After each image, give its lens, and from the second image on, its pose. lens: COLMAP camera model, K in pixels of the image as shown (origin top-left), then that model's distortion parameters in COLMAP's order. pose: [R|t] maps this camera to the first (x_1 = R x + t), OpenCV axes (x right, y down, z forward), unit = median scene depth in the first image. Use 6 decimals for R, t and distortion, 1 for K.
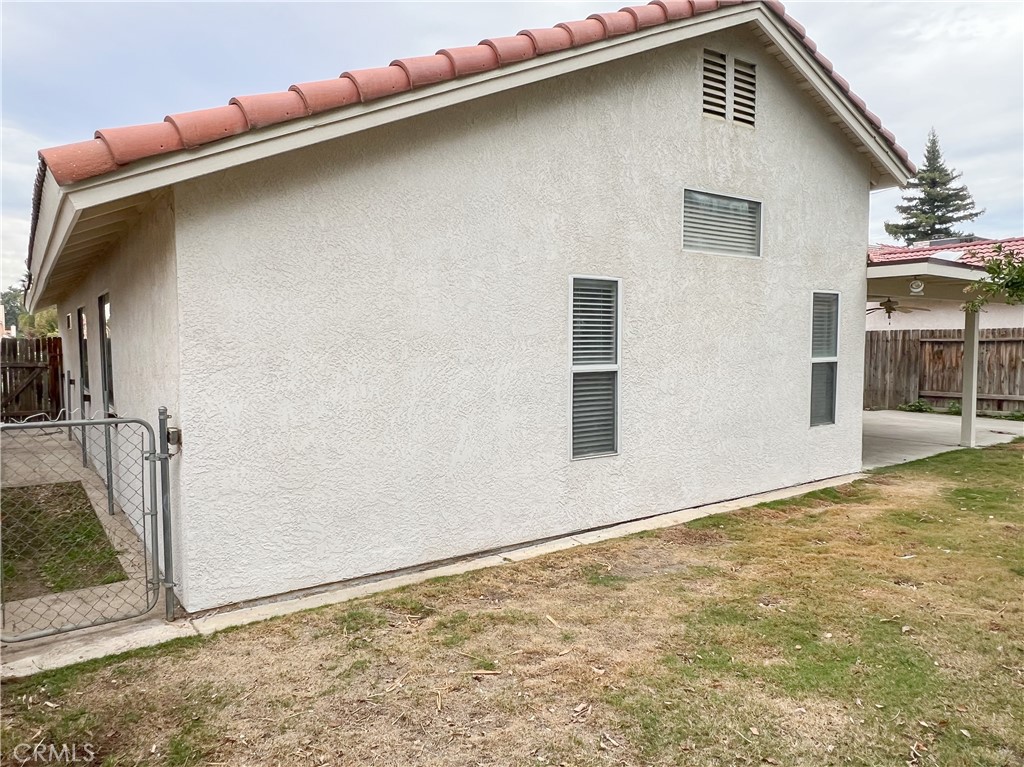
lens RADIAL K [[702.1, 0, 508.3], [0, 702.1, 386.3], [0, 0, 1]] dist [0.001655, -0.000872]
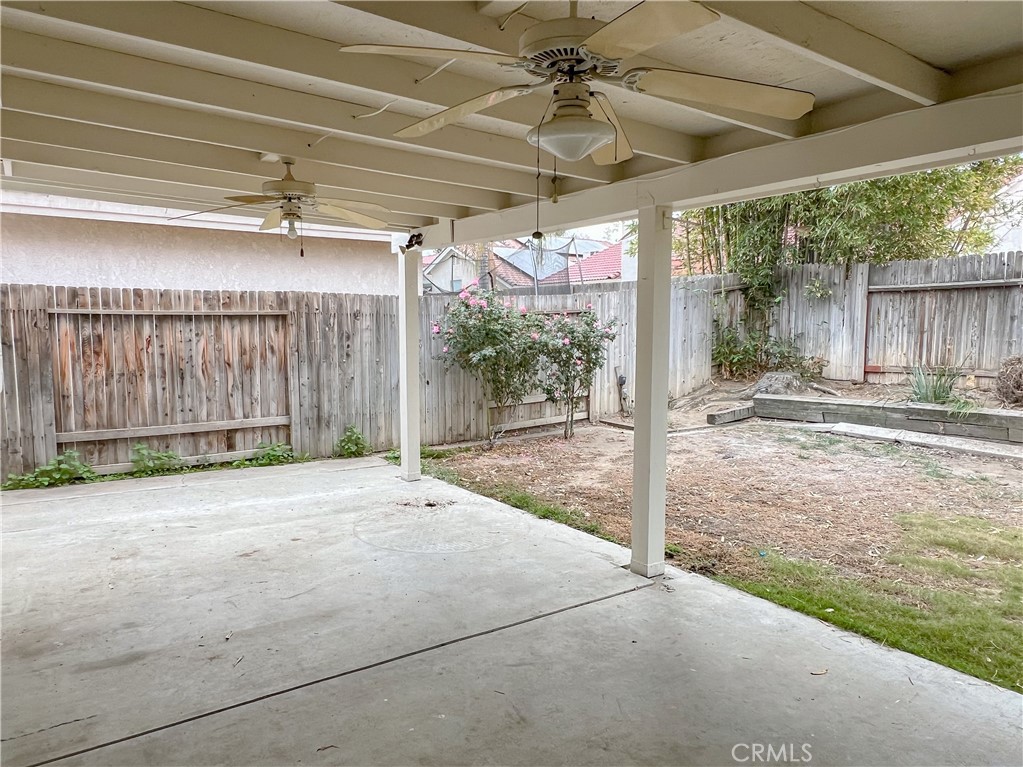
lens RADIAL K [[701.4, 0, 507.8], [0, 701.4, 386.3], [0, 0, 1]] dist [0.001655, -0.000872]
pose [[0.018694, -0.083980, 0.996292, 0.193107], [0.058759, 0.994836, 0.082755, -0.043182], [-0.998097, 0.056994, 0.023532, 0.779818]]
